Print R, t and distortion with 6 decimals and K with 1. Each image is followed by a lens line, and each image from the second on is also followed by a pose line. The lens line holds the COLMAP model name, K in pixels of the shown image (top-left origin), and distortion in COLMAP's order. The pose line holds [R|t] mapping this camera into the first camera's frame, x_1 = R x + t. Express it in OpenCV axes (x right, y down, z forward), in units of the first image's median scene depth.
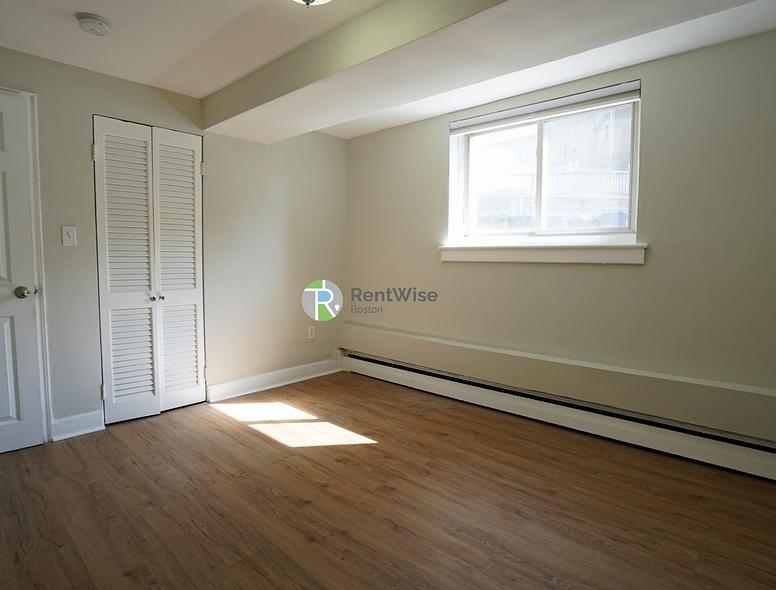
lens RADIAL K [[418.5, 0, 388.0], [0, 418.5, 295.0], [0, 0, 1]] dist [-0.061988, 0.030334]
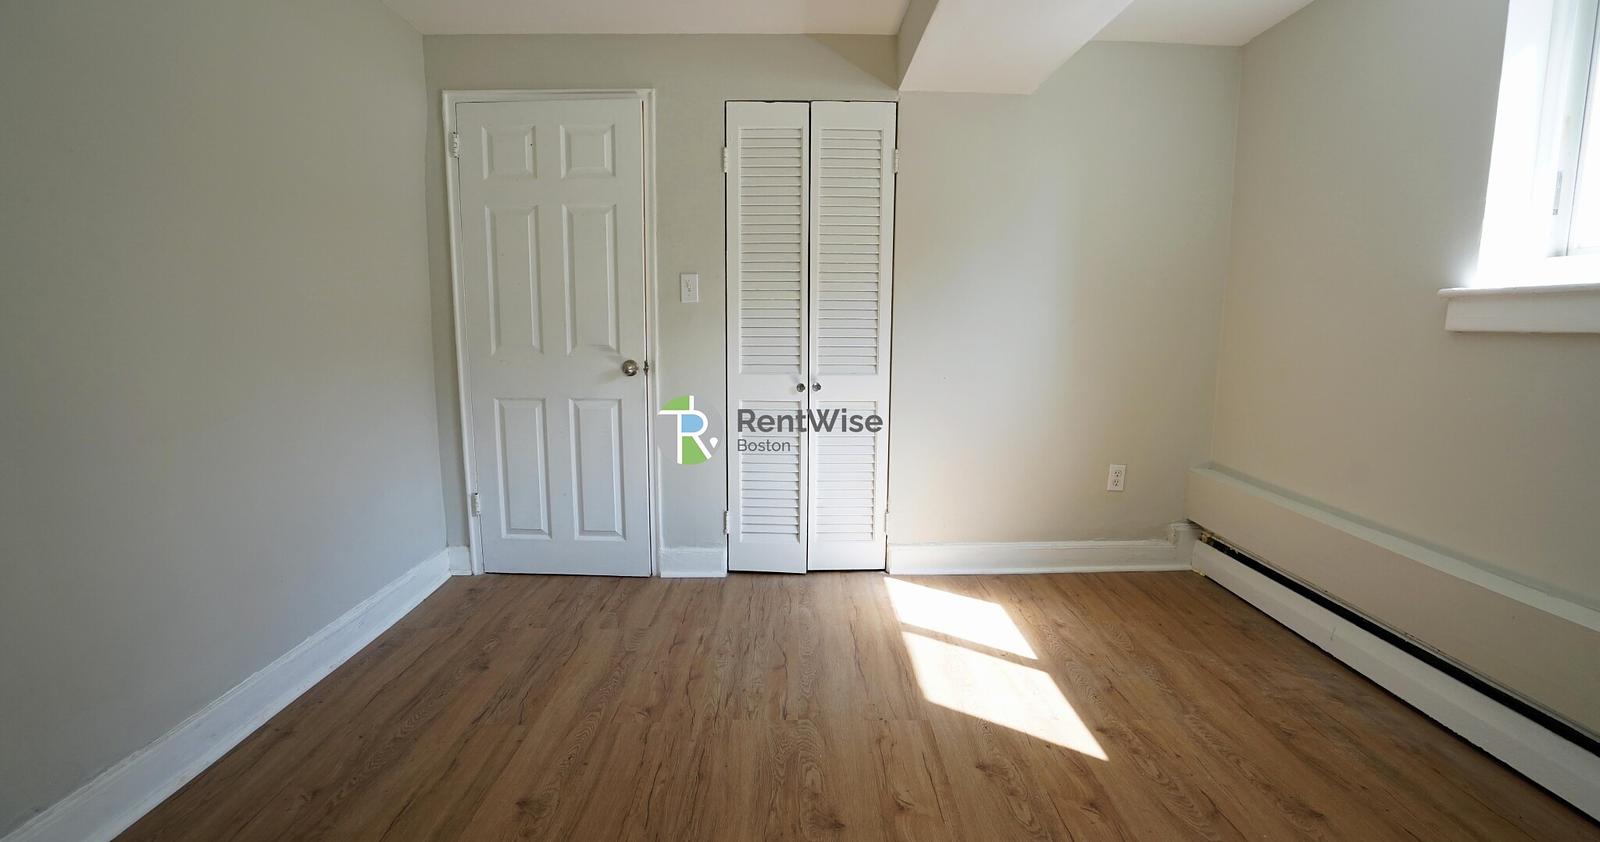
lens RADIAL K [[730.3, 0, 800.0], [0, 730.3, 421.0], [0, 0, 1]] dist [-0.054437, 0.022060]
pose [[0.706116, 0.092260, -0.702060, 0.214643], [-0.059243, 0.995697, 0.071263, -0.020069], [0.705613, -0.008728, 0.708543, 0.244594]]
